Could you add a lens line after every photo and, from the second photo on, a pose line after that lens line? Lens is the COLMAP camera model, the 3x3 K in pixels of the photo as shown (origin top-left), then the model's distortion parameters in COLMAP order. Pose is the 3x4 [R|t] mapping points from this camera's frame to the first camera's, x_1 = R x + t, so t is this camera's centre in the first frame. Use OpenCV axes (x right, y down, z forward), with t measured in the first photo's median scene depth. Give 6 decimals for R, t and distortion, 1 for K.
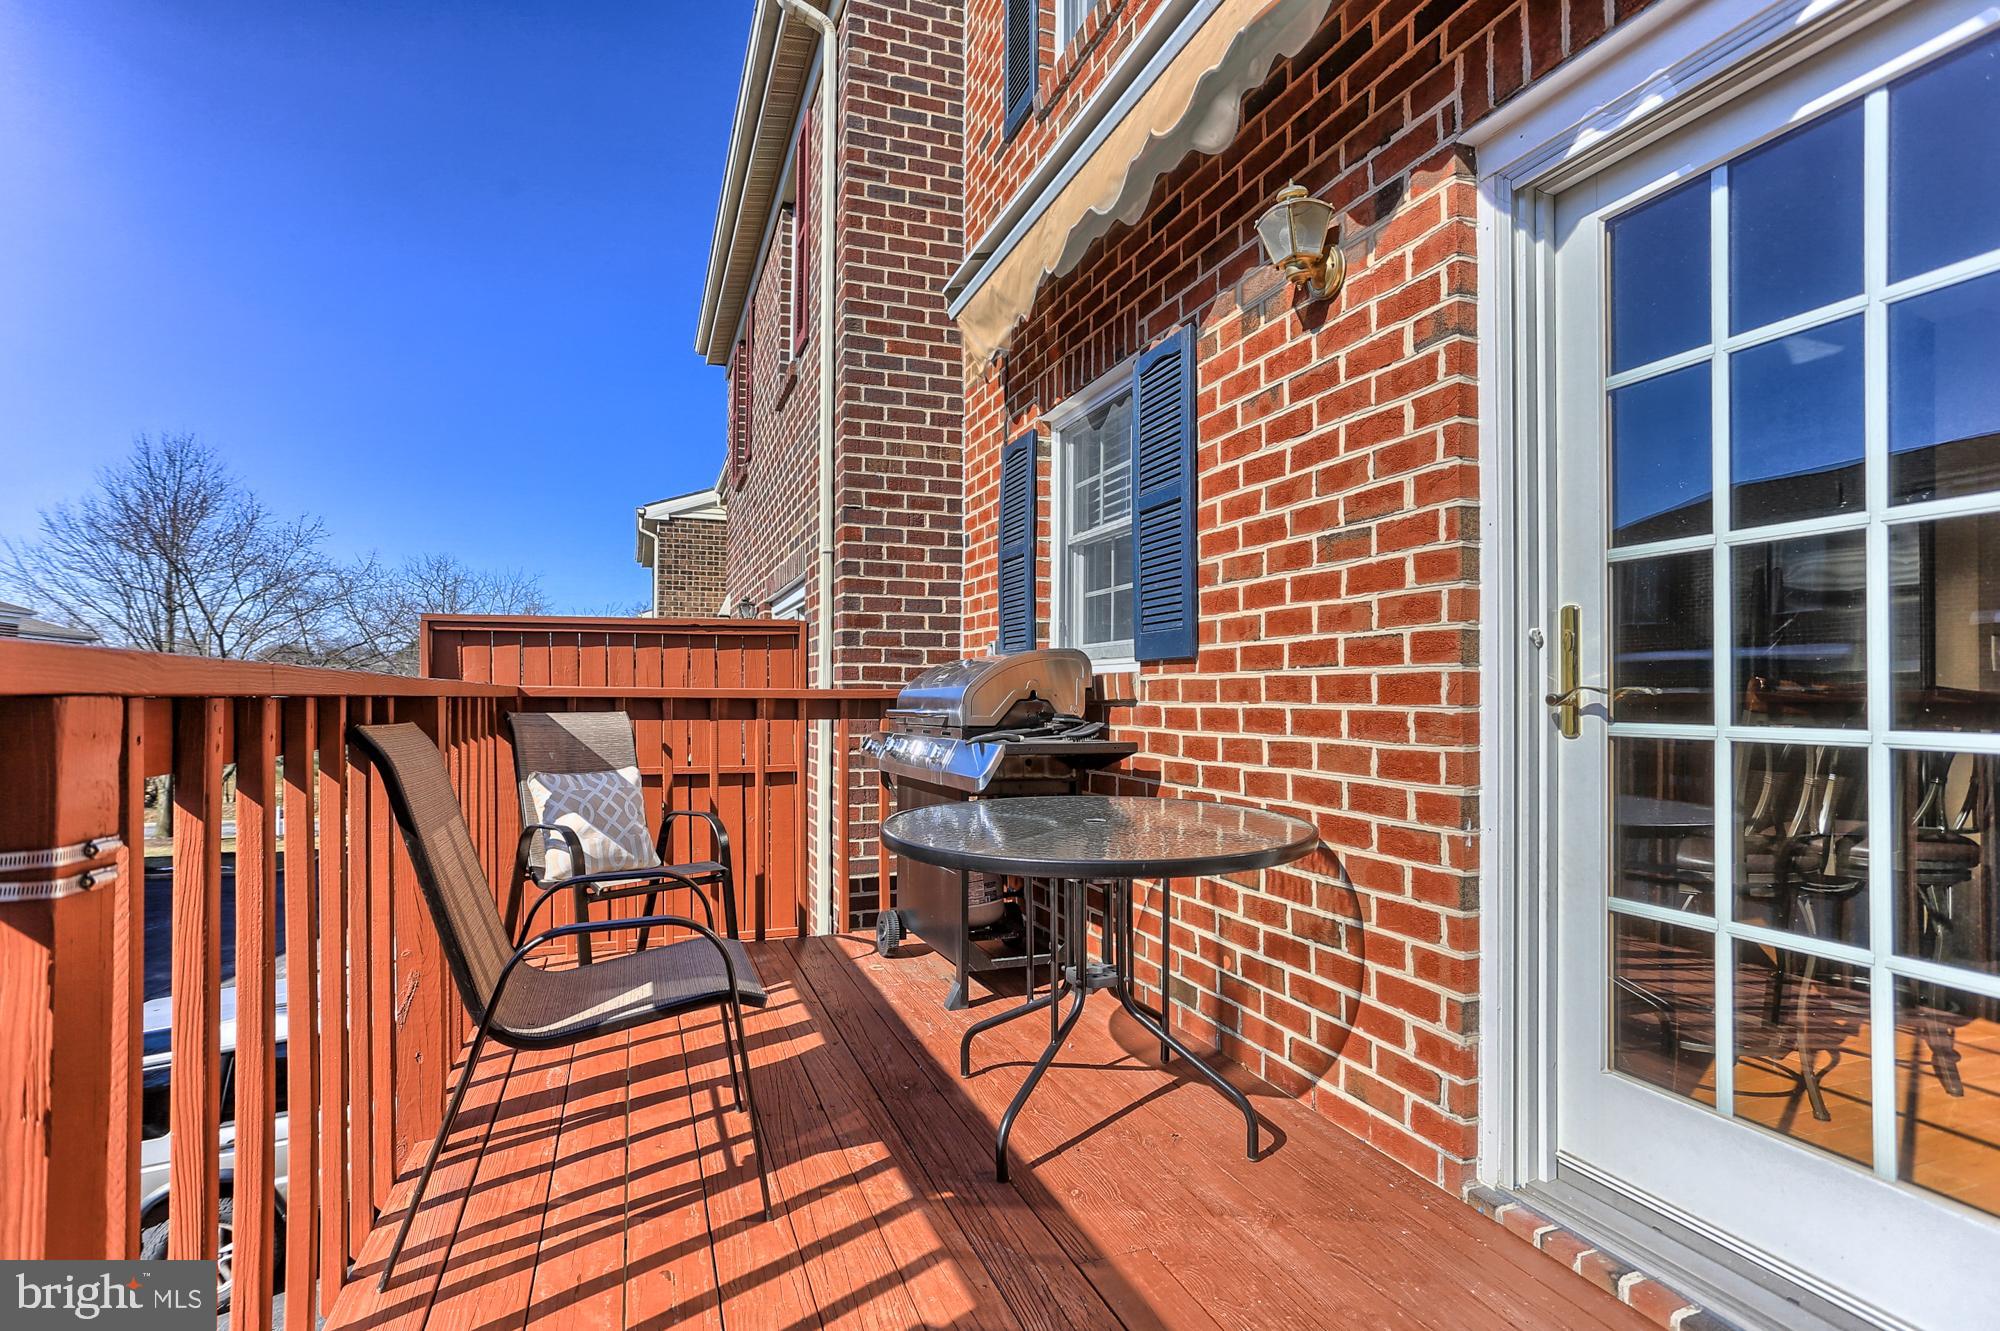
lens RADIAL K [[1006.3, 0, 992.5], [0, 1006.3, 683.3], [0, 0, 1]] dist [-0.052844, 0.043753]
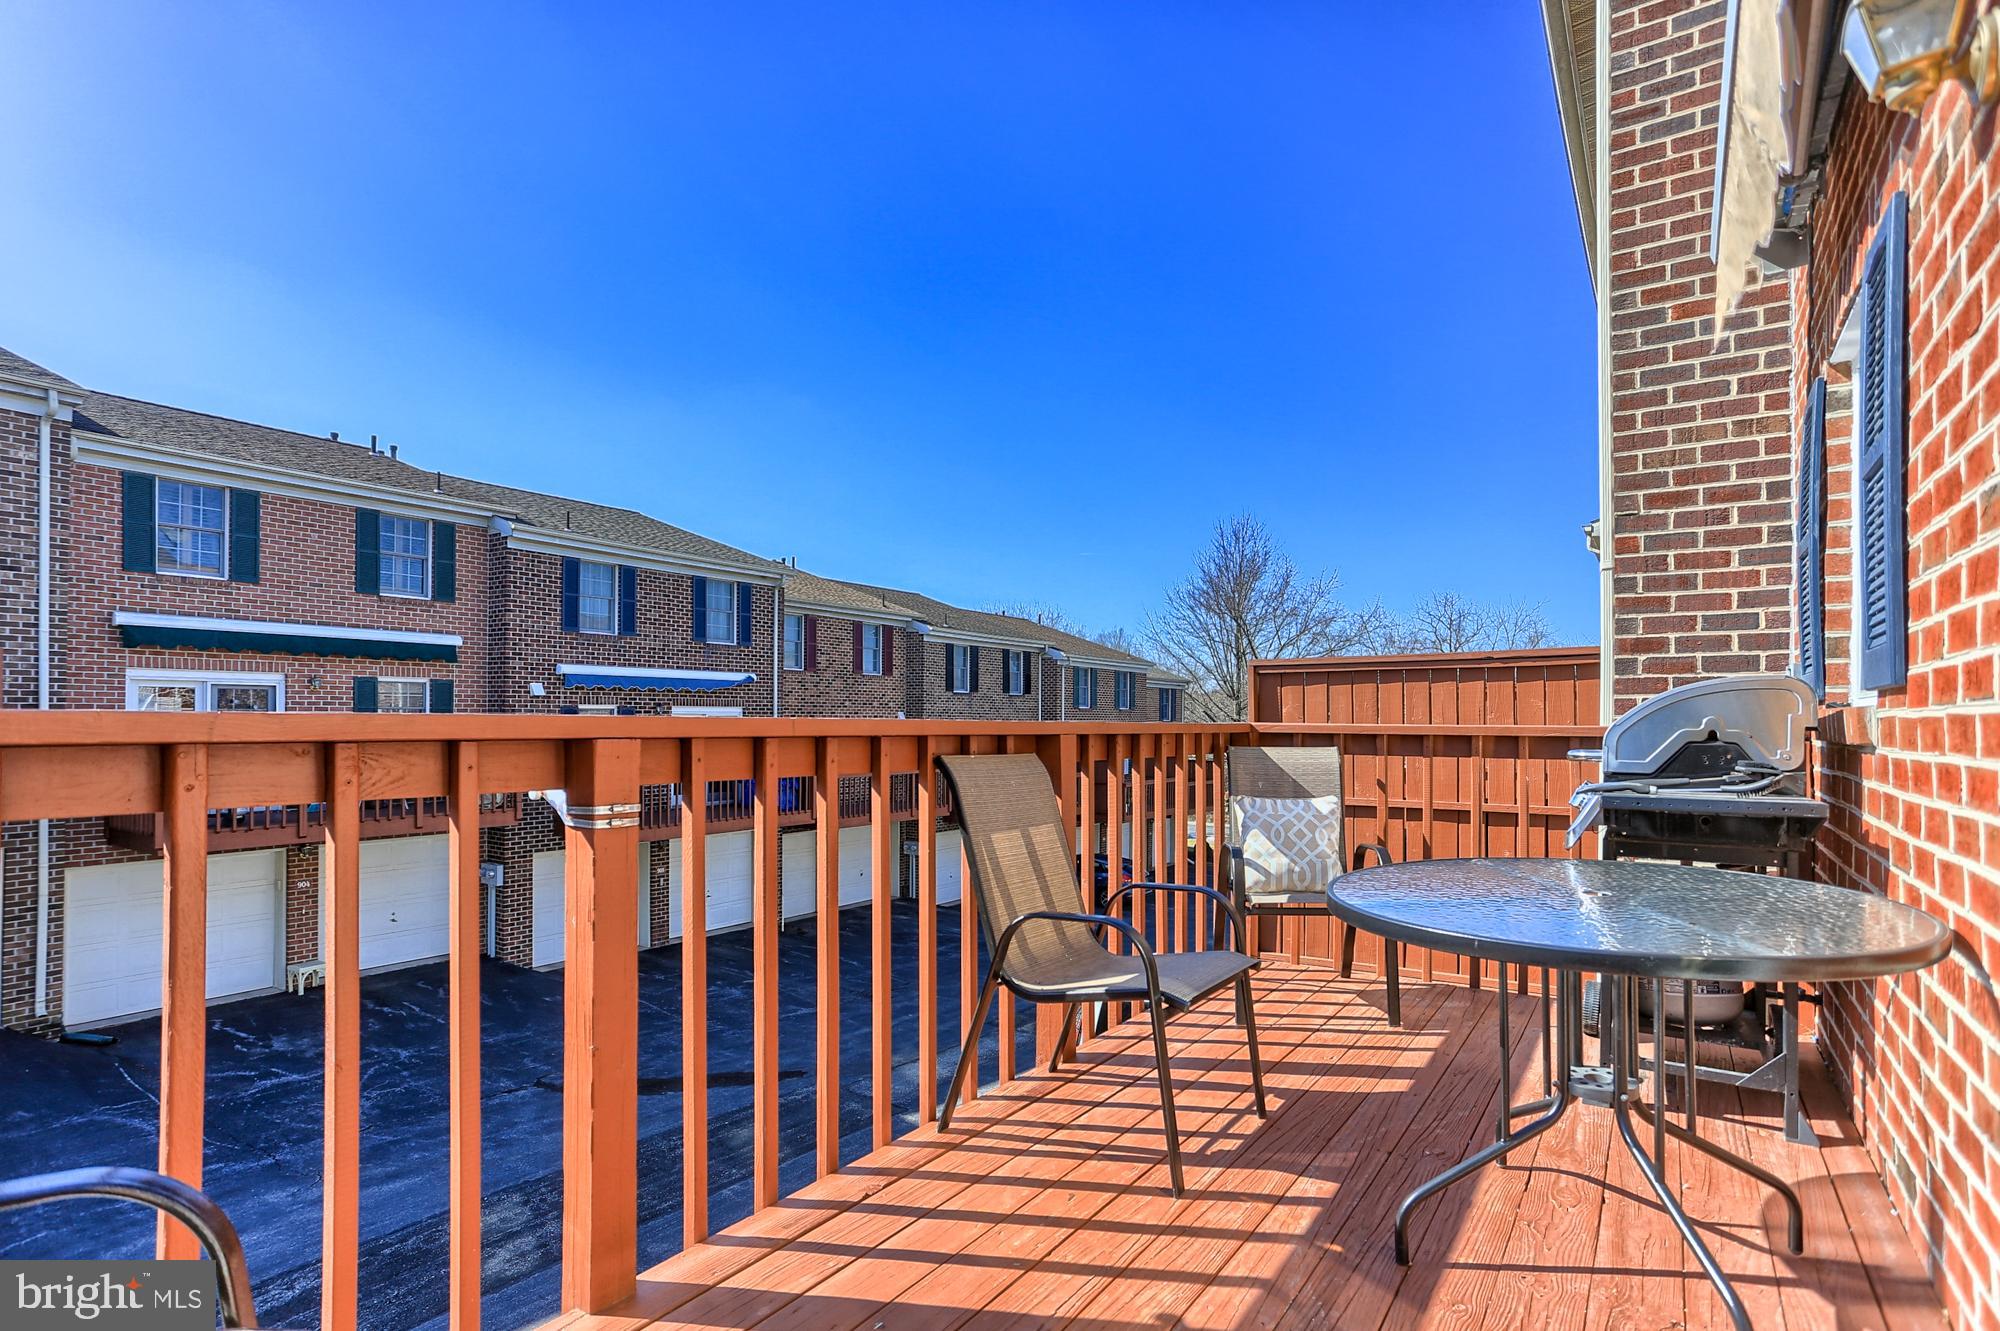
lens RADIAL K [[999.5, 0, 997.1], [0, 999.5, 703.7], [0, 0, 1]] dist [-0.054290, 0.040258]
pose [[0.598065, -0.008415, -0.801403, 0.438009], [-0.001152, 0.999935, -0.011359, -0.004472], [0.801447, 0.007716, 0.598016, 0.129798]]
